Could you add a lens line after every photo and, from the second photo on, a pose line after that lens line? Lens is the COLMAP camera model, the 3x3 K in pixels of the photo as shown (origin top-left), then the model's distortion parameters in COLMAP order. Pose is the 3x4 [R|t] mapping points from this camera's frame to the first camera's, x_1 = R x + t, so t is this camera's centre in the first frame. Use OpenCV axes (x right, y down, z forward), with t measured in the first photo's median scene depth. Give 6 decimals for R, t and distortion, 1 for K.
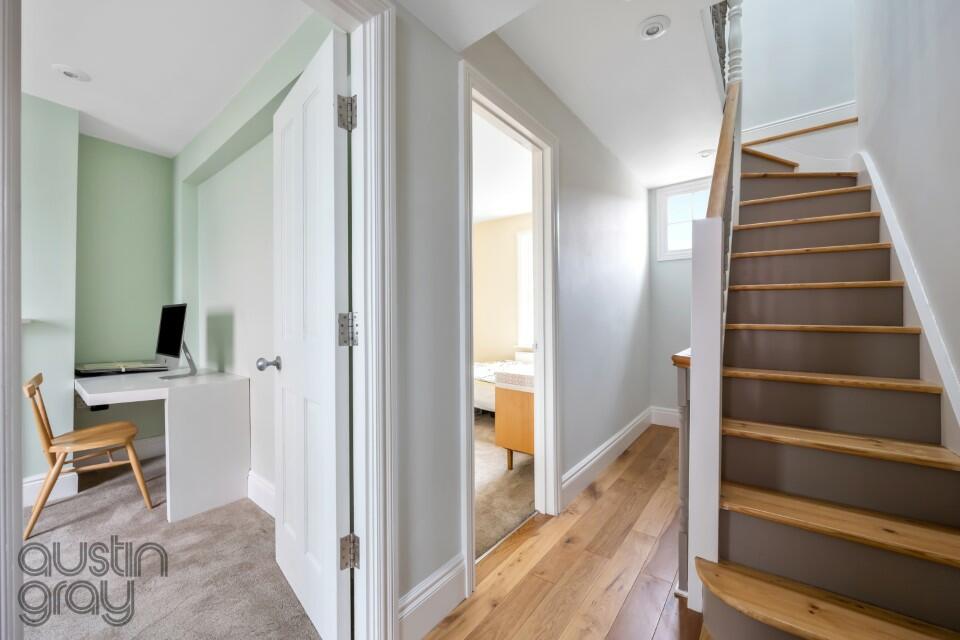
lens RADIAL K [[382.6, 0, 480.0], [0, 382.6, 320.0], [0, 0, 1]] dist [0.000365, 0.000004]
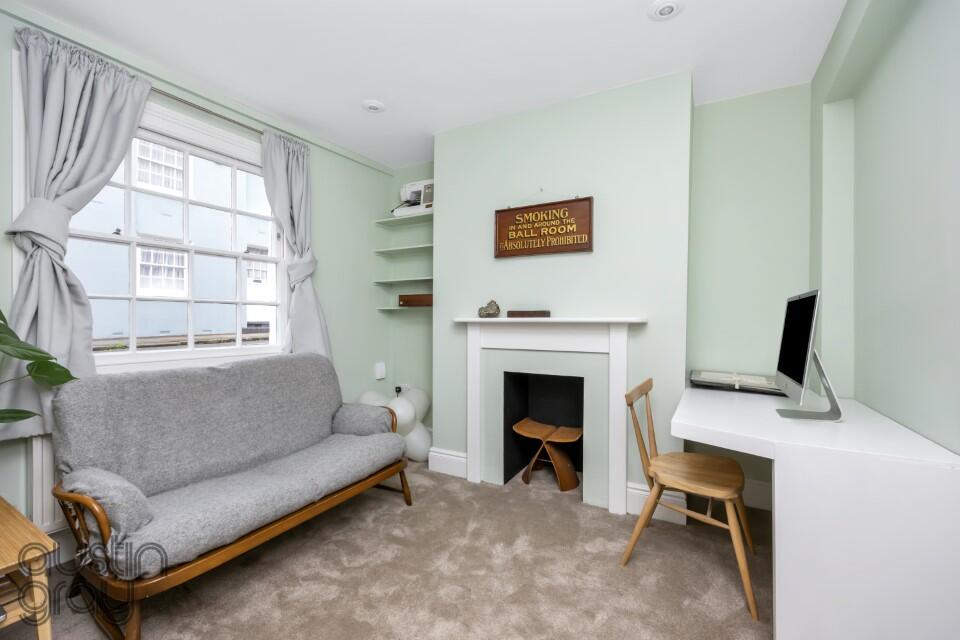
lens RADIAL K [[382.6, 0, 480.0], [0, 382.6, 320.0], [0, 0, 1]] dist [0.000365, 0.000004]
pose [[0.131942, 0.000883, -0.991257, -0.265249], [-0.001751, 0.999998, 0.000658, -0.000350], [0.991256, 0.001649, 0.131944, 0.420862]]
